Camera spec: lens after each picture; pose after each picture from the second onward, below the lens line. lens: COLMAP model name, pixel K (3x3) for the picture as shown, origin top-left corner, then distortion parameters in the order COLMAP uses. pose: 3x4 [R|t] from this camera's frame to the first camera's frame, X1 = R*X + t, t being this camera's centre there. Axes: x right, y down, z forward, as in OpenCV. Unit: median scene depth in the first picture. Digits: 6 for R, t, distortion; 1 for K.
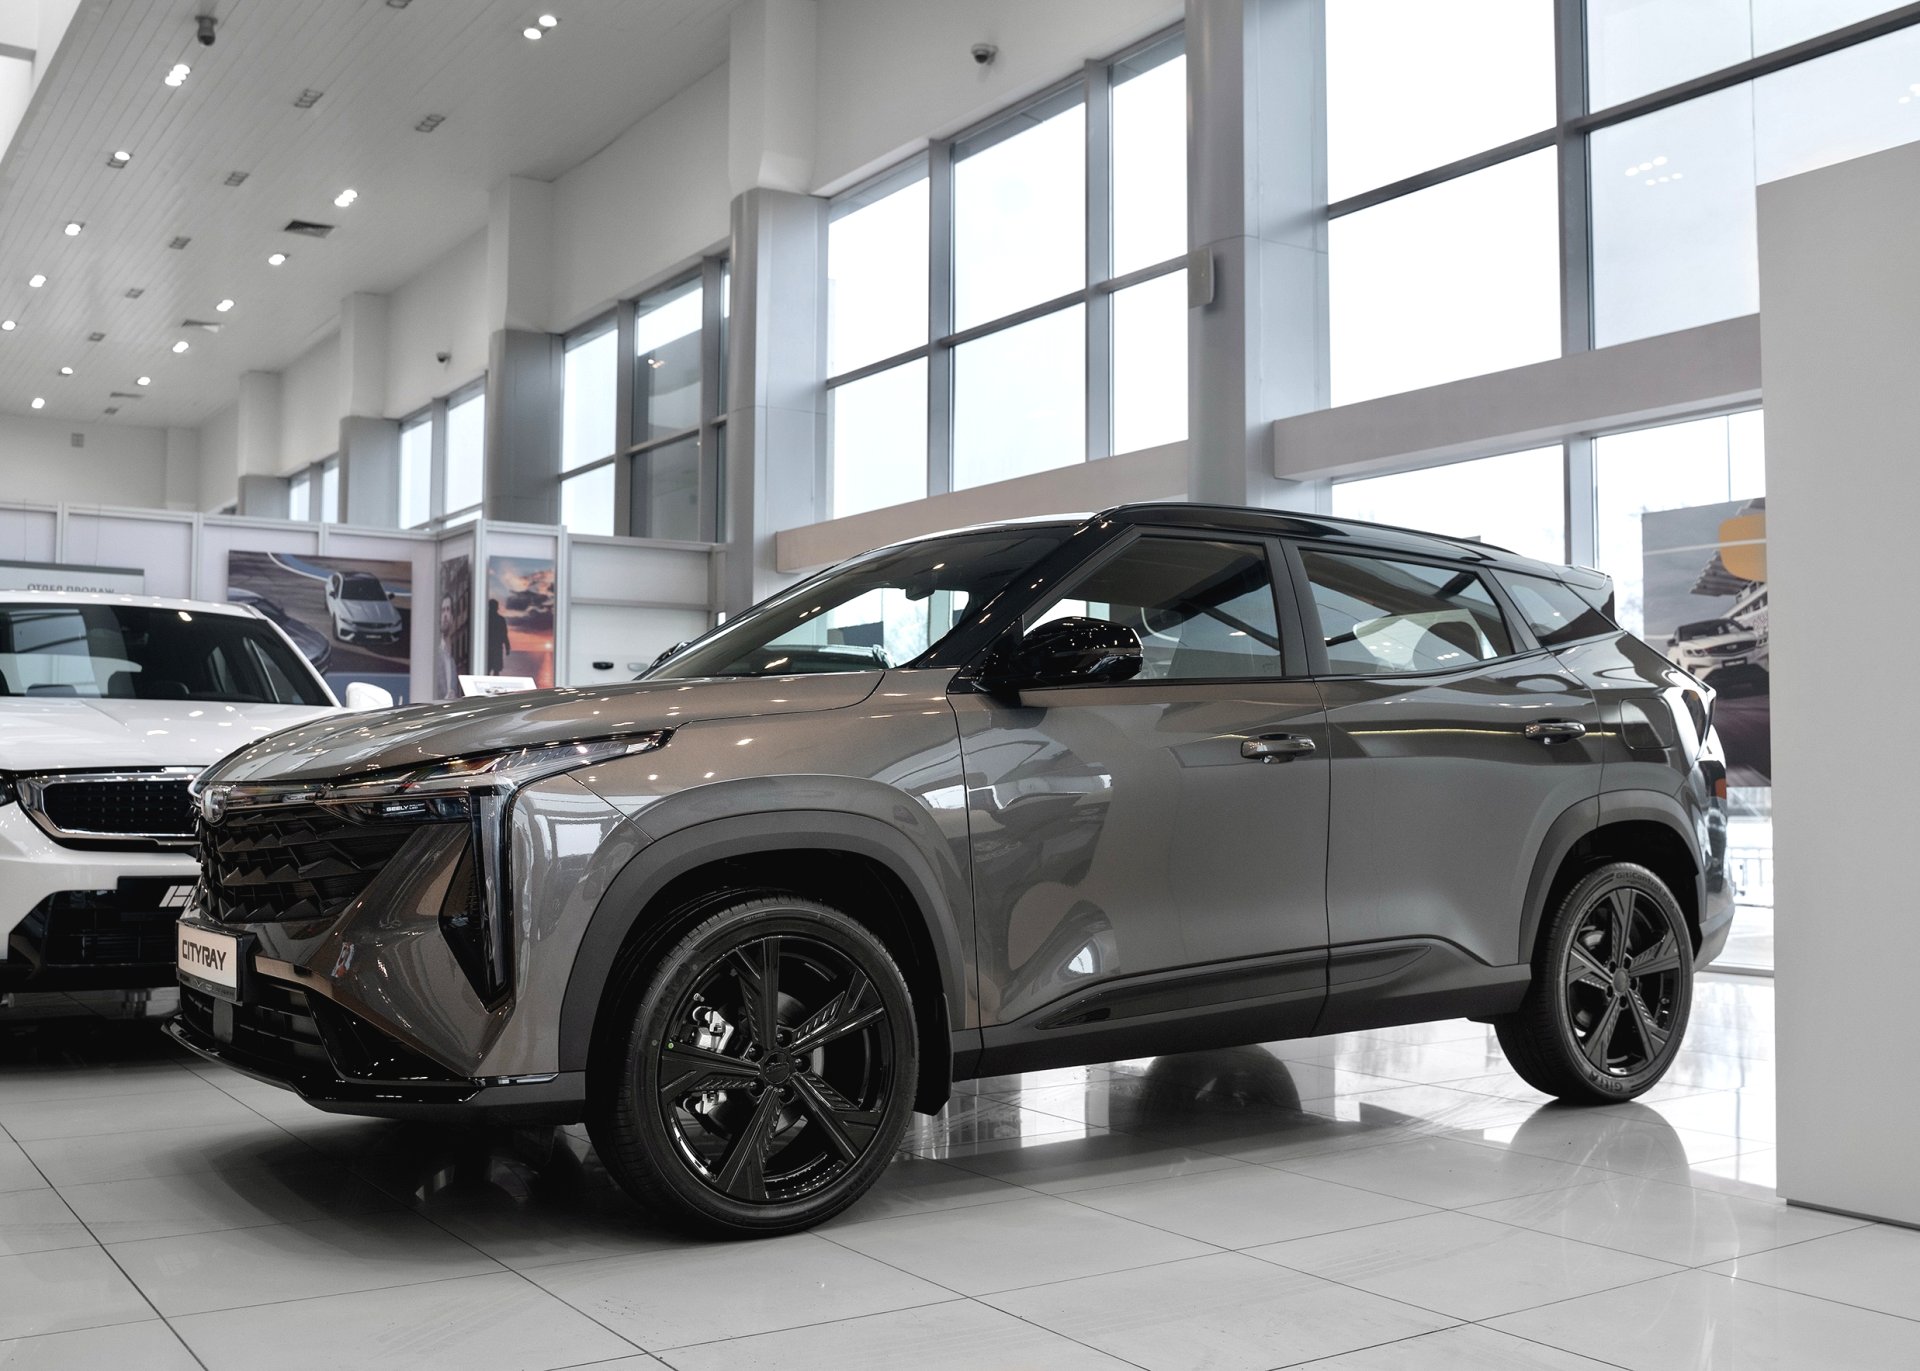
lens RADIAL K [[1897.2, 0, 969.8], [0, 1897.2, 685.6], [0, 0, 1]] dist [-0.060218, 0.000000]
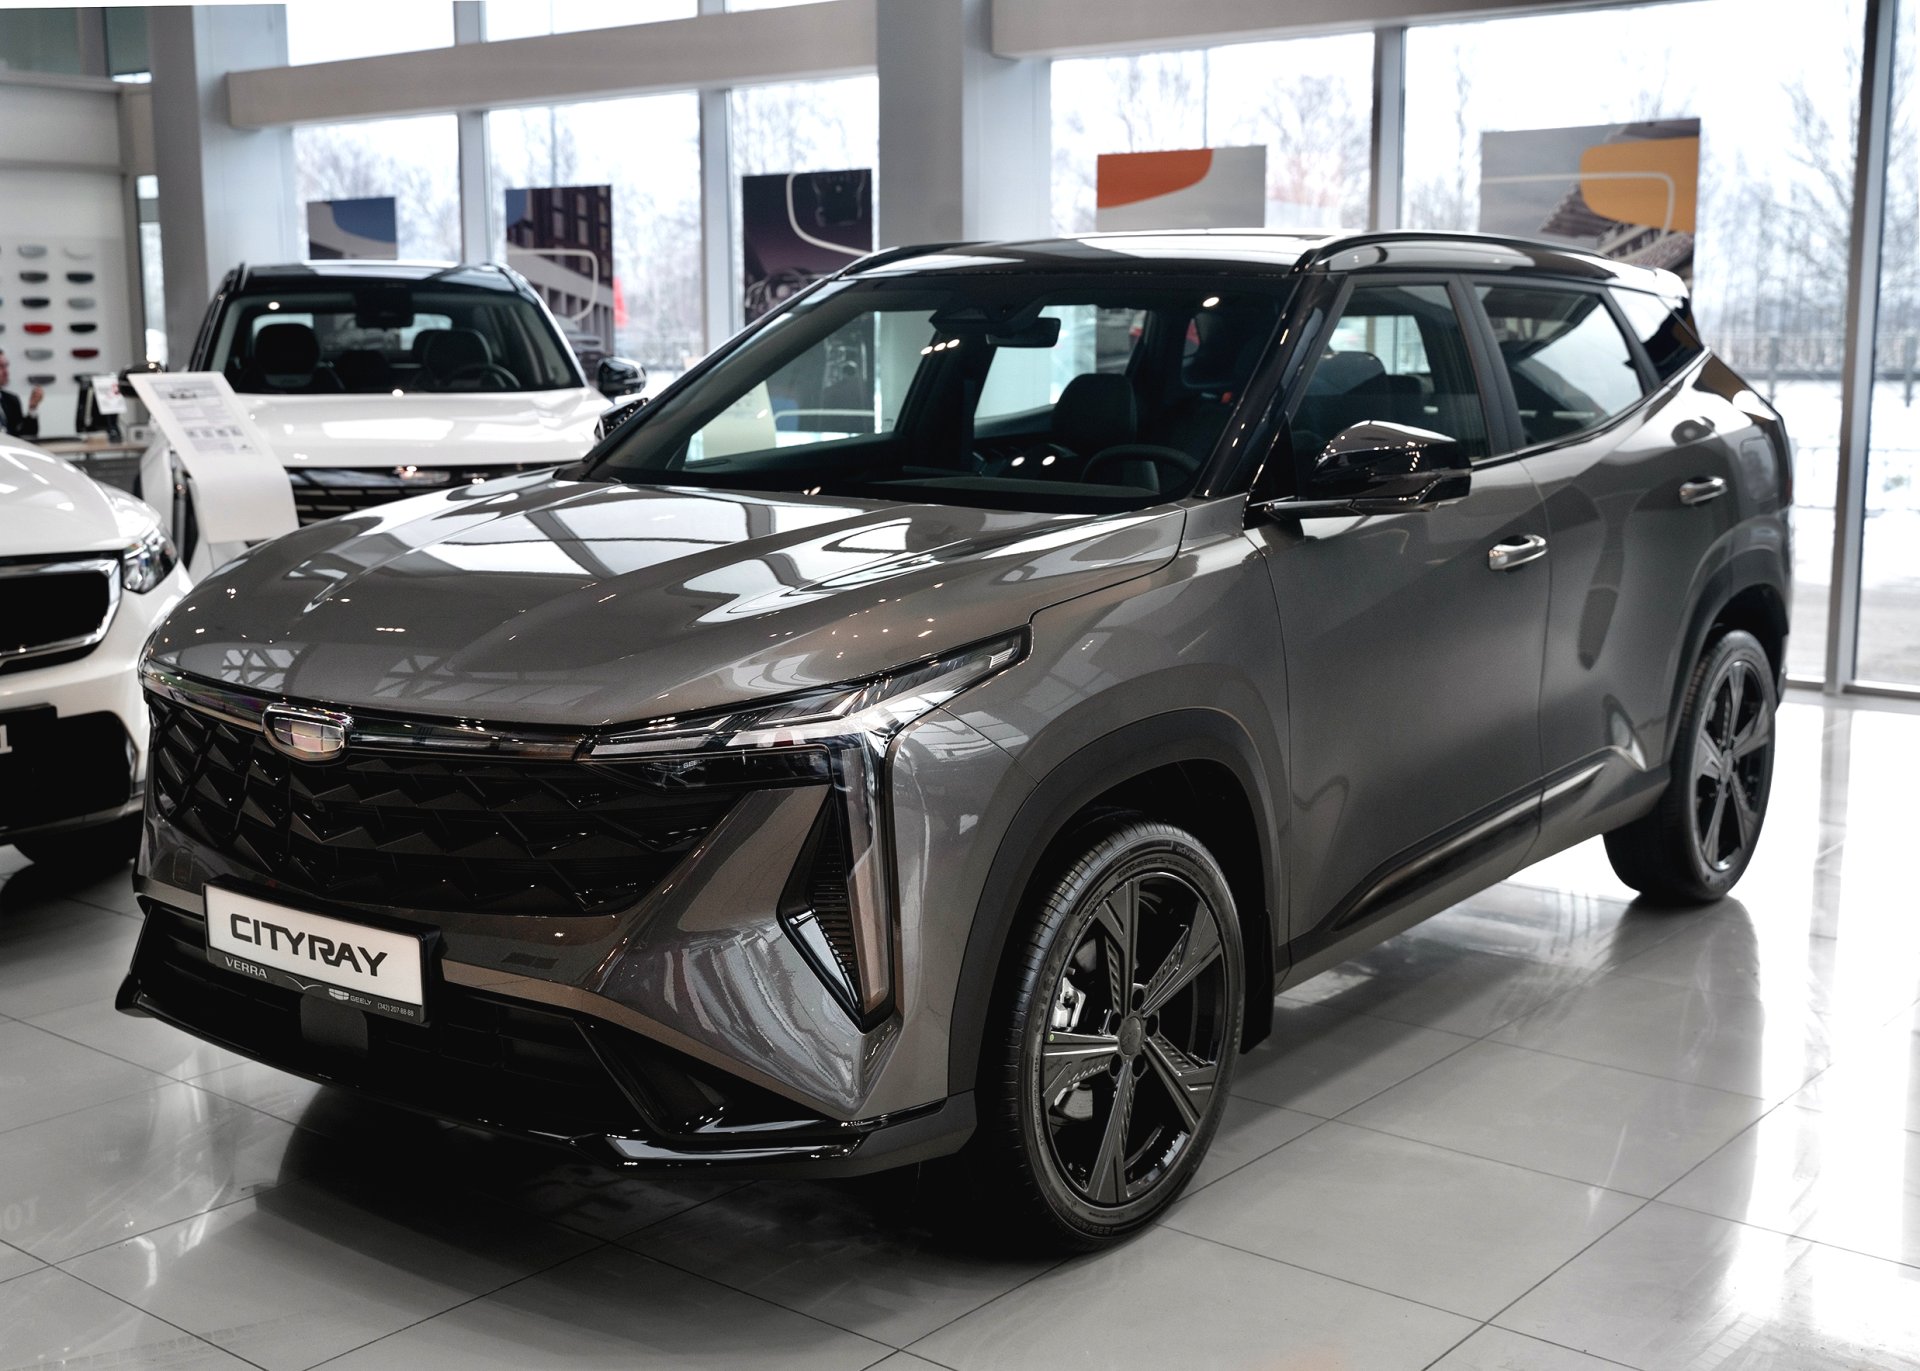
lens RADIAL K [[2260.7, 0, 949.7], [0, 2260.7, 686.1], [0, 0, 1]] dist [0.019483, 0.000000]
pose [[0.955800, -0.051487, 0.289474, -0.309465], [-0.010002, 0.978284, 0.207026, -0.096316], [-0.293847, -0.200770, 0.934529, 0.115441]]
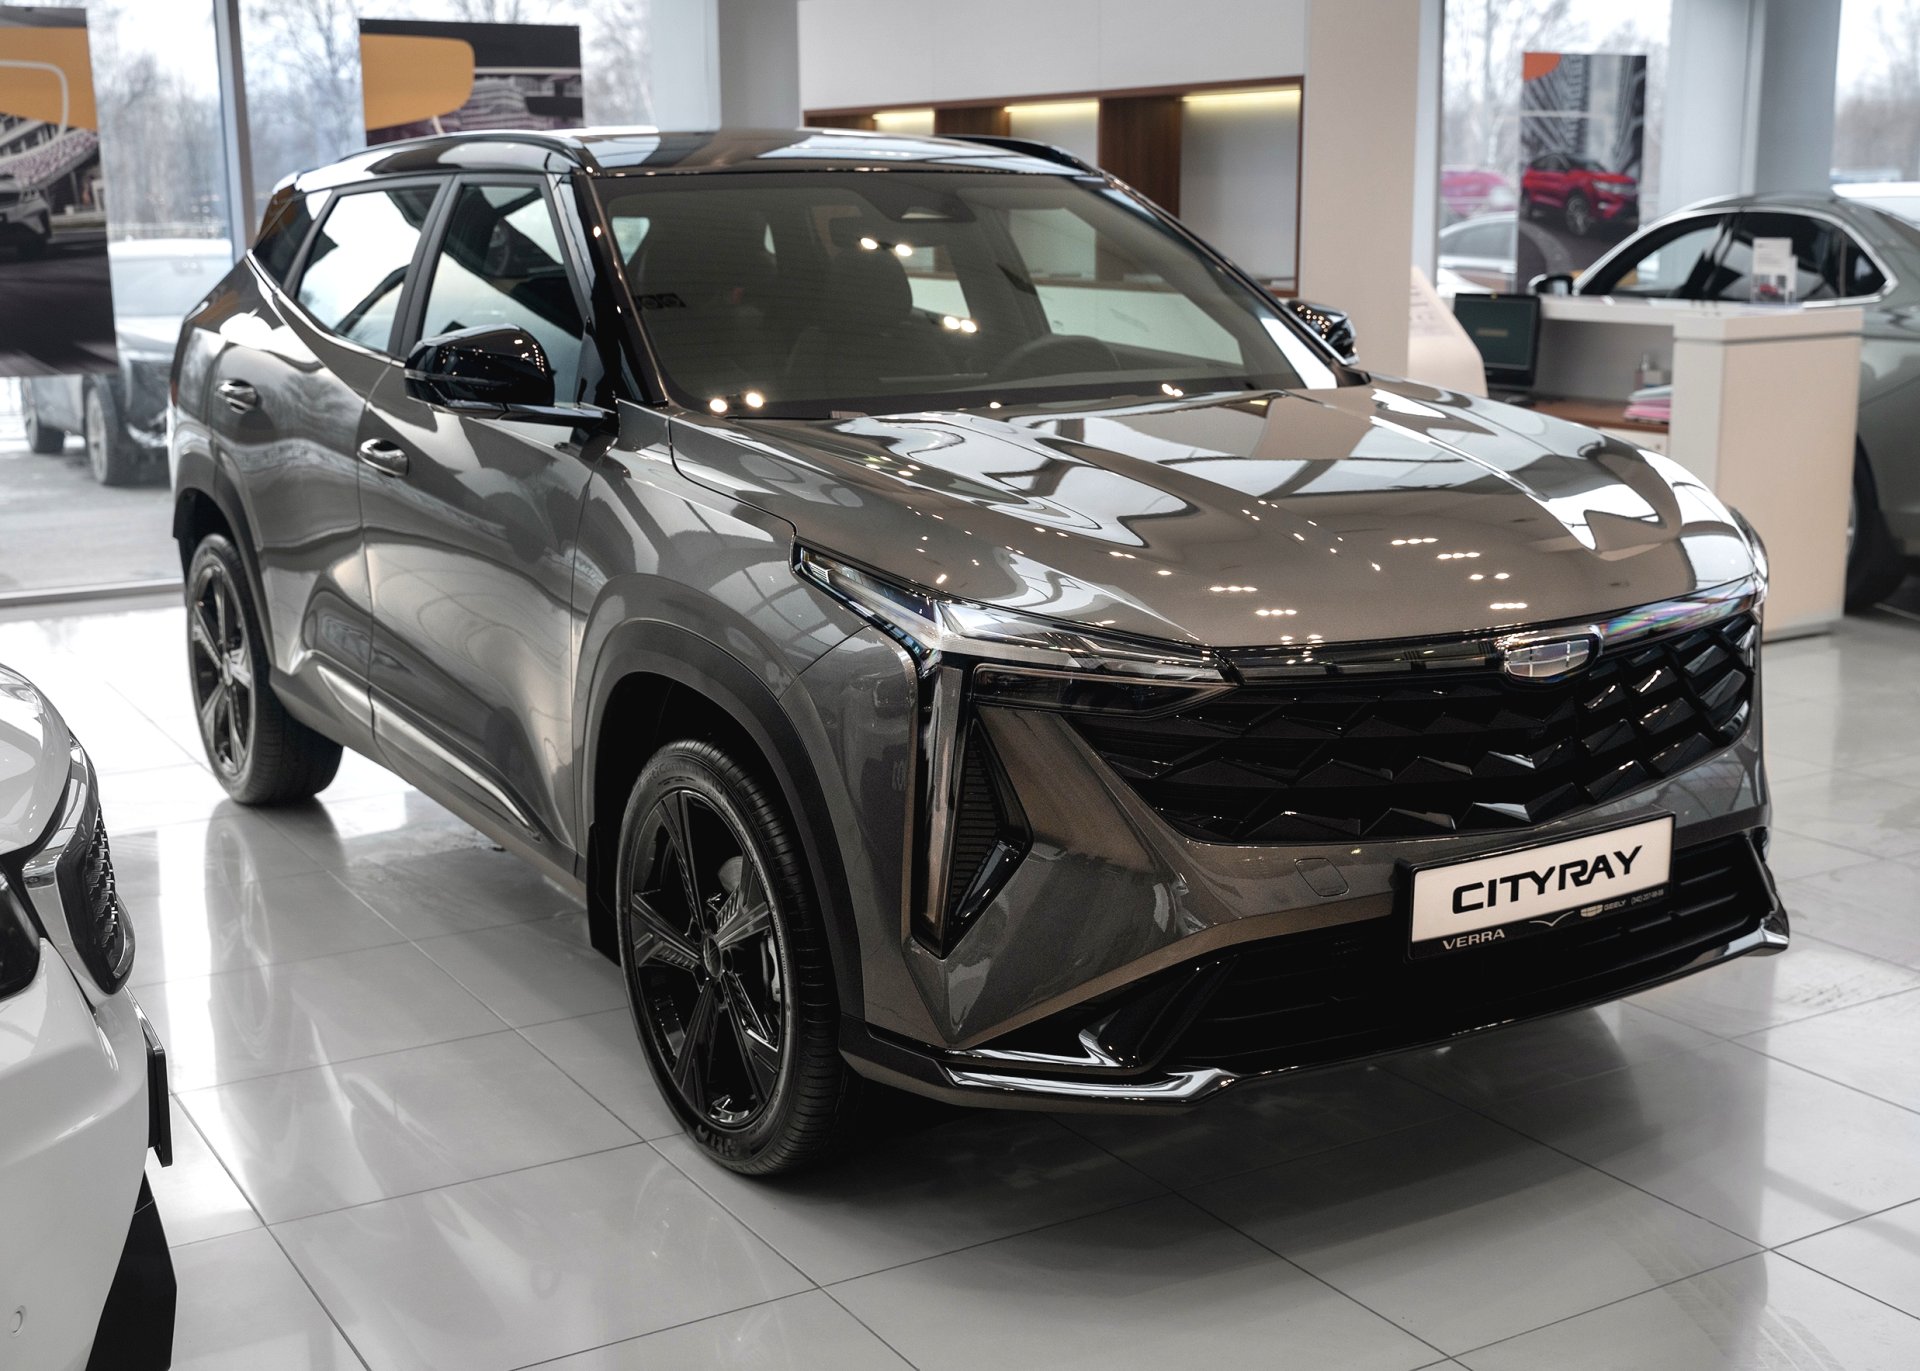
lens RADIAL K [[2260.7, 0, 962.8], [0, 2260.7, 689.1], [0, 0, 1]] dist [0.019483, 0.000000]
pose [[0.050383, -0.212283, 0.975909, -0.885234], [-0.037107, 0.976077, 0.214235, -0.064050], [-0.998040, -0.047006, 0.041300, 0.880936]]
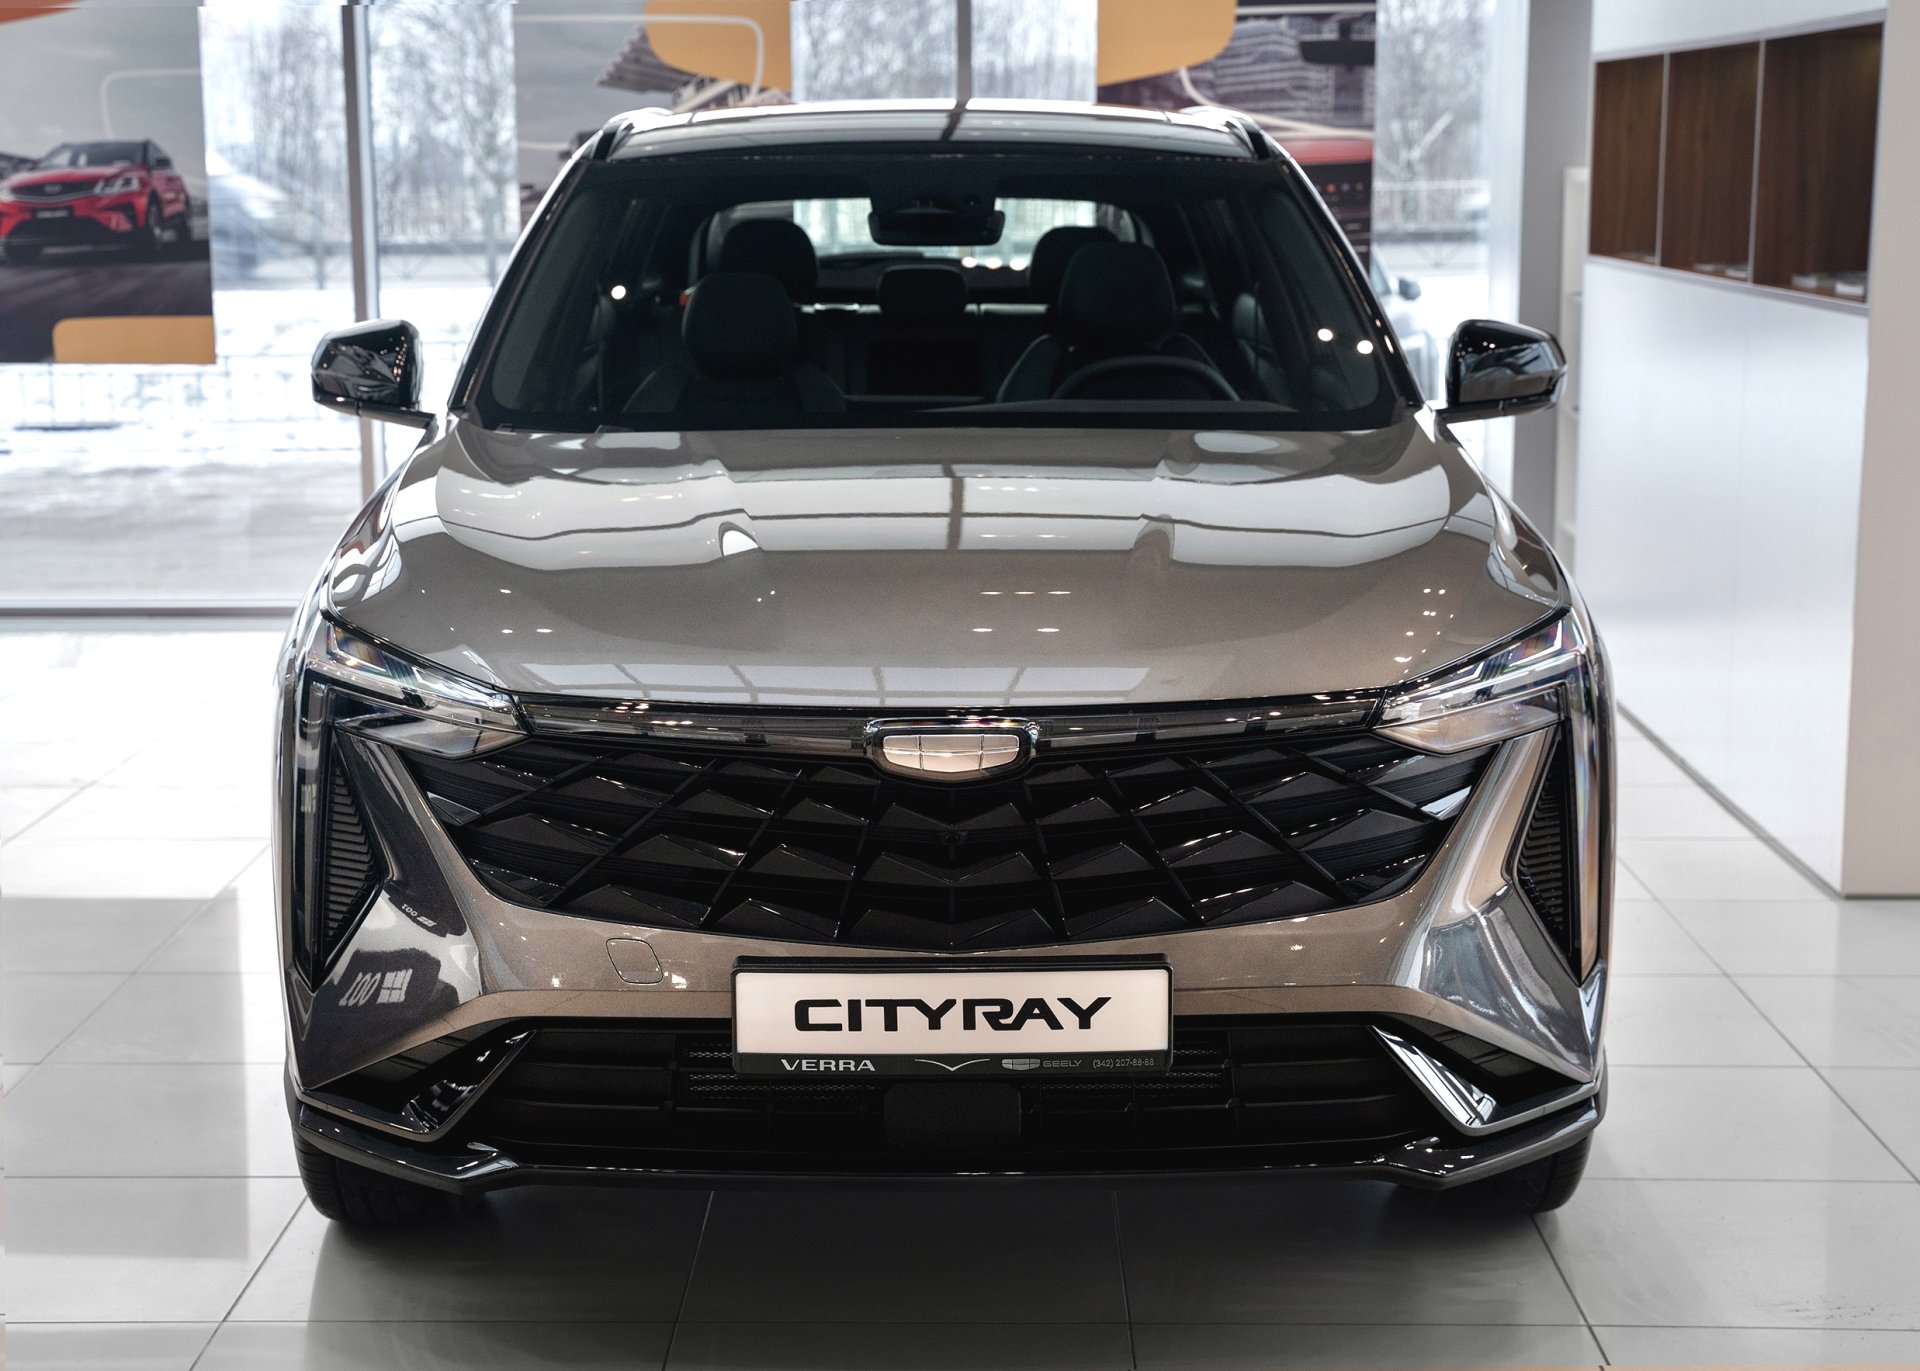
lens RADIAL K [[3073.1, 0, 947.9], [0, 3073.1, 685.7], [0, 0, 1]] dist [0.072433, 0.000000]
pose [[0.565935, -0.143320, 0.811897, -0.849680], [-0.032518, 0.980128, 0.195684, -0.098264], [-0.823809, -0.137145, 0.550028, 0.380863]]
